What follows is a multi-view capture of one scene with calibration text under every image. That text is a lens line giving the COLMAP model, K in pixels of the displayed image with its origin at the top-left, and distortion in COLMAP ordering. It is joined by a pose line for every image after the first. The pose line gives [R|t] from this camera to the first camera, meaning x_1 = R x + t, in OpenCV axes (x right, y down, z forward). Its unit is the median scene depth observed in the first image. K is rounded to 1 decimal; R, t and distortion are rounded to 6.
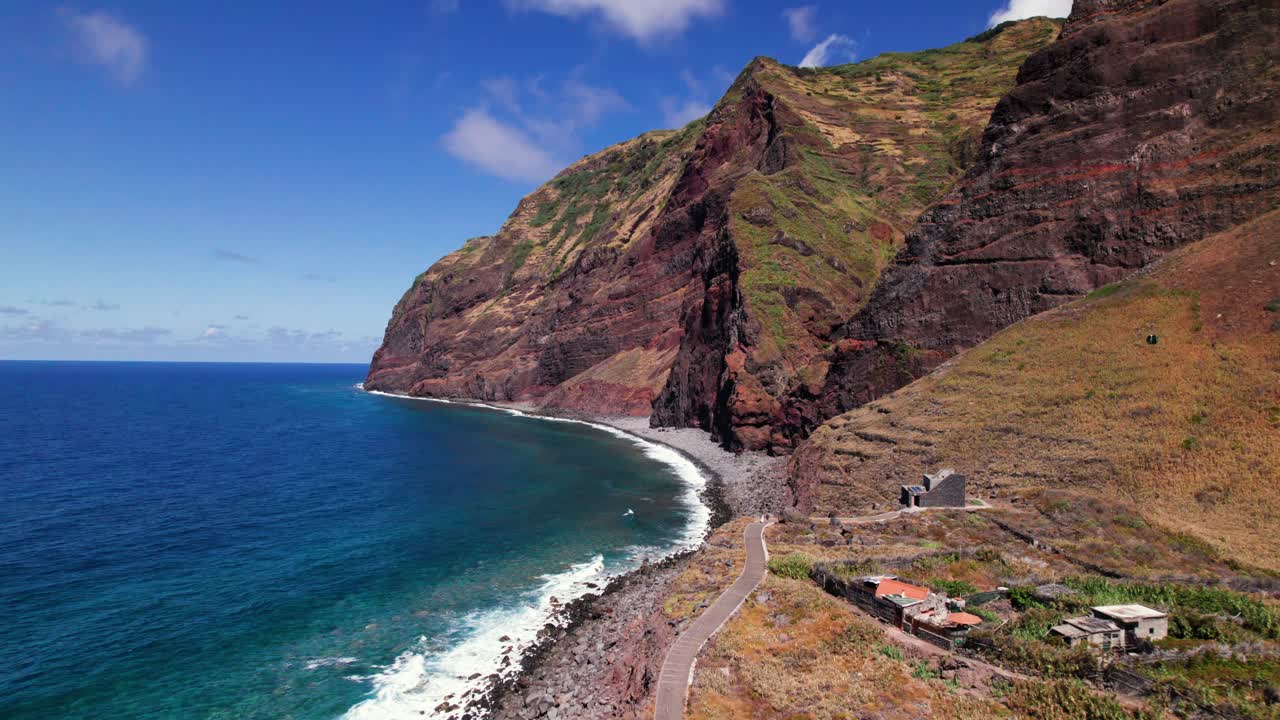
lens RADIAL K [[926.7, 0, 640.0], [0, 926.7, 360.0], [0, 0, 1]] dist [0.076681, -0.081727]
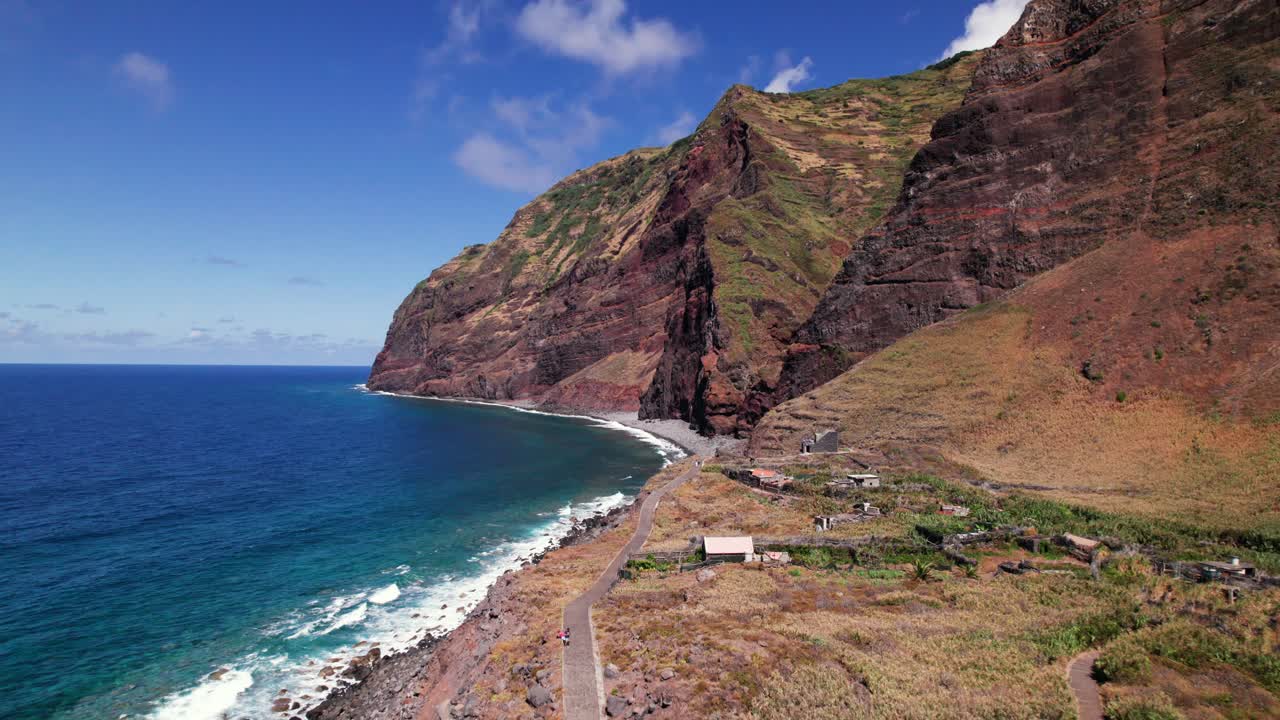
lens RADIAL K [[926.7, 0, 640.0], [0, 926.7, 360.0], [0, 0, 1]] dist [0.076681, -0.081727]
pose [[0.999921, -0.002166, 0.012354, -0.001394], [0.002191, 0.999995, -0.002051, 0.001254], [-0.012350, 0.002078, 0.999922, -0.166003]]
